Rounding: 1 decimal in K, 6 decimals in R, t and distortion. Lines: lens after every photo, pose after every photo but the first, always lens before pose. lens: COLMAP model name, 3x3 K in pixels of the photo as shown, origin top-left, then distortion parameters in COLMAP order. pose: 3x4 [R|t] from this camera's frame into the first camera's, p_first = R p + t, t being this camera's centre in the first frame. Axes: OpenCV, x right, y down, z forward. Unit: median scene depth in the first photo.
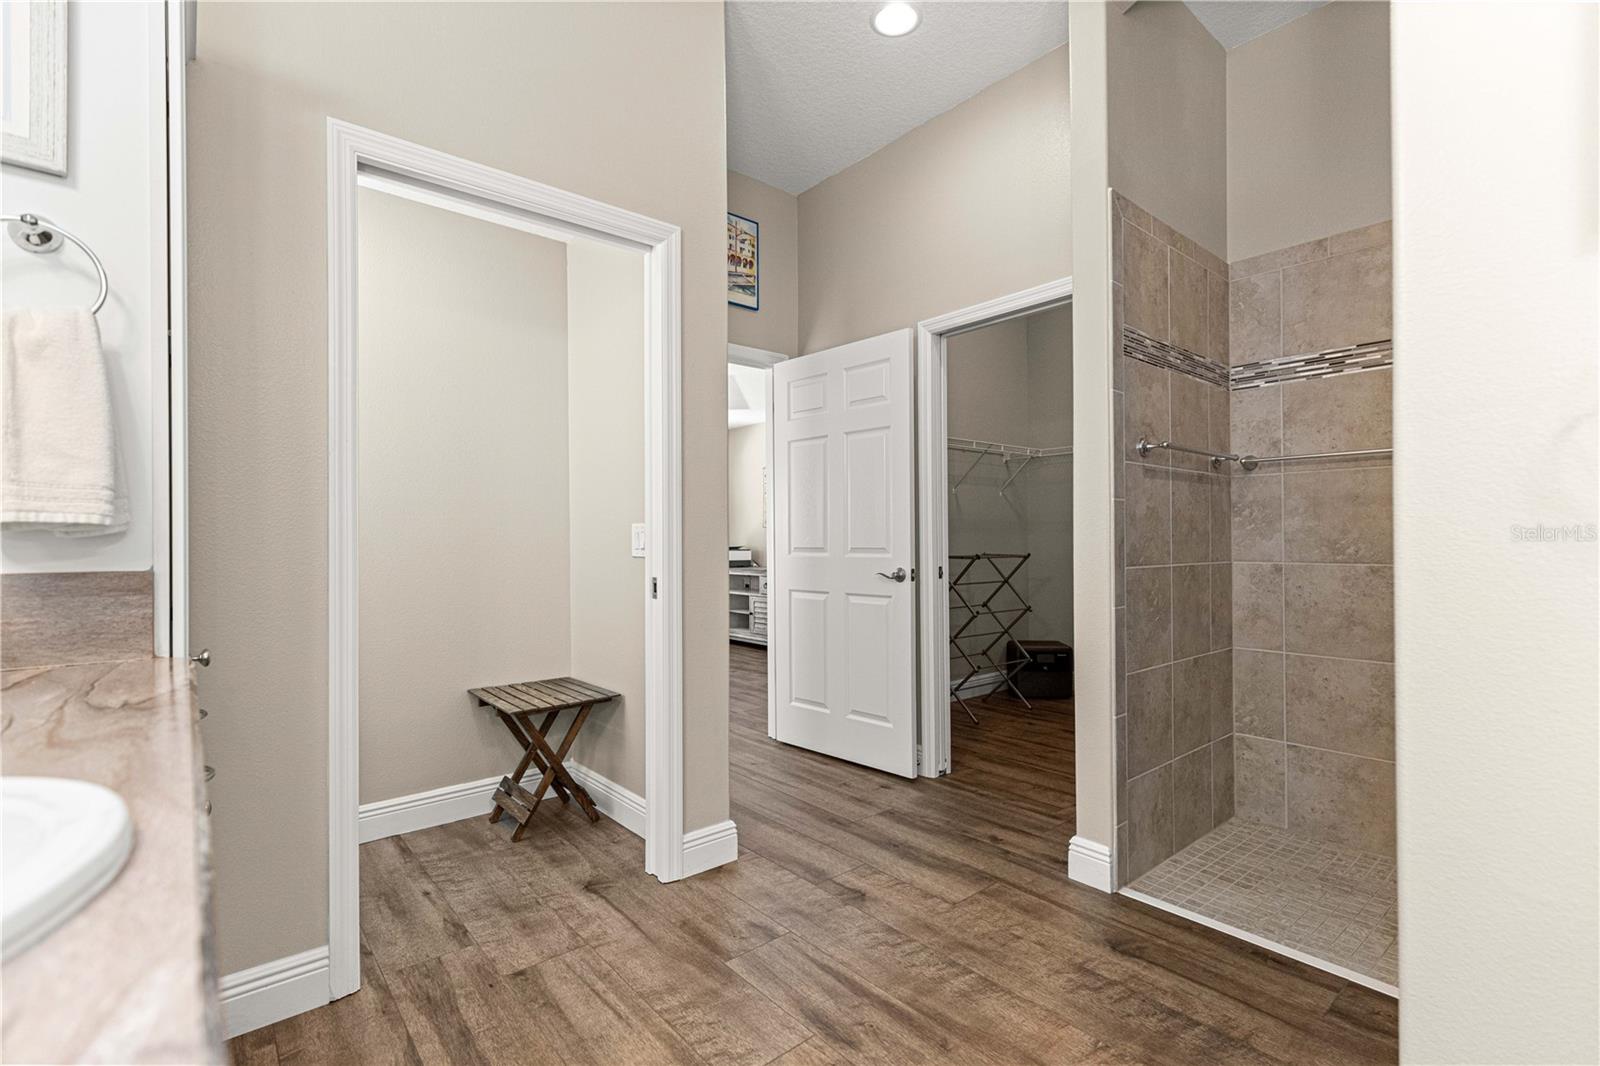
lens RADIAL K [[718.4, 0, 807.8], [0, 718.4, 532.7], [0, 0, 1]] dist [0.004351, -0.000017]
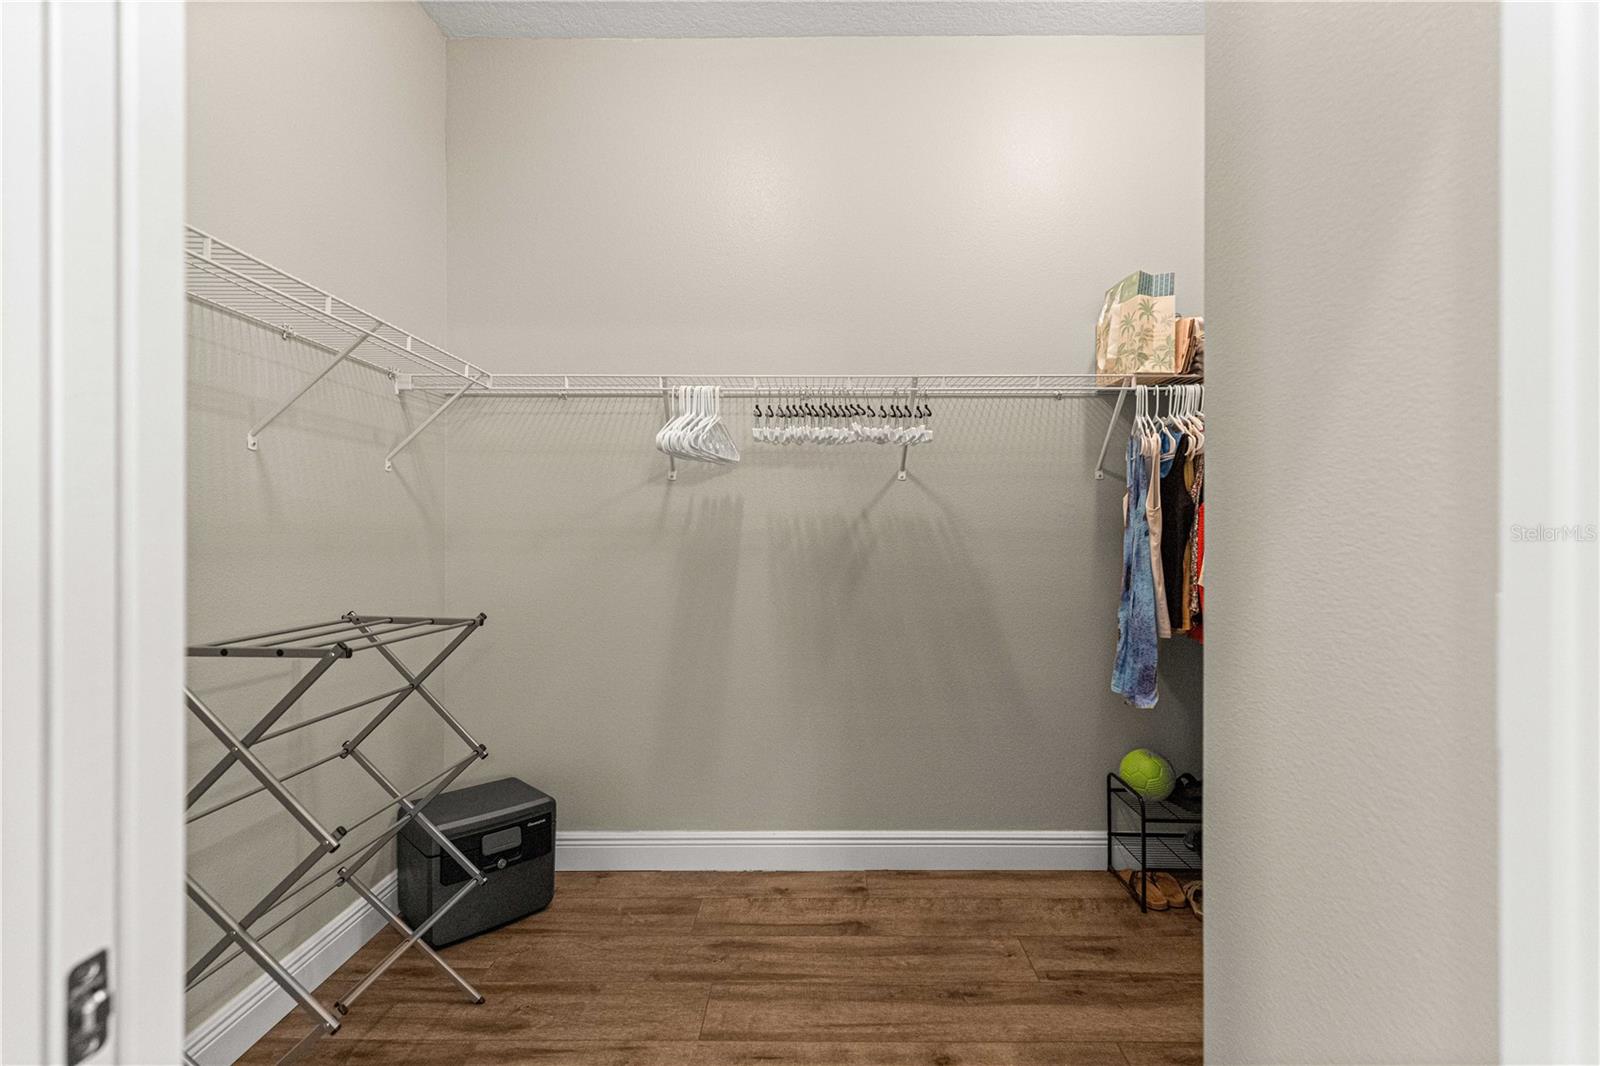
lens RADIAL K [[718.4, 0, 807.8], [0, 718.4, 532.7], [0, 0, 1]] dist [0.004351, -0.000017]
pose [[0.655486, 0.004863, 0.755191, 0.121991], [-0.010691, 0.999939, 0.002840, -0.019255], [-0.755131, -0.009935, 0.655498, 0.590889]]
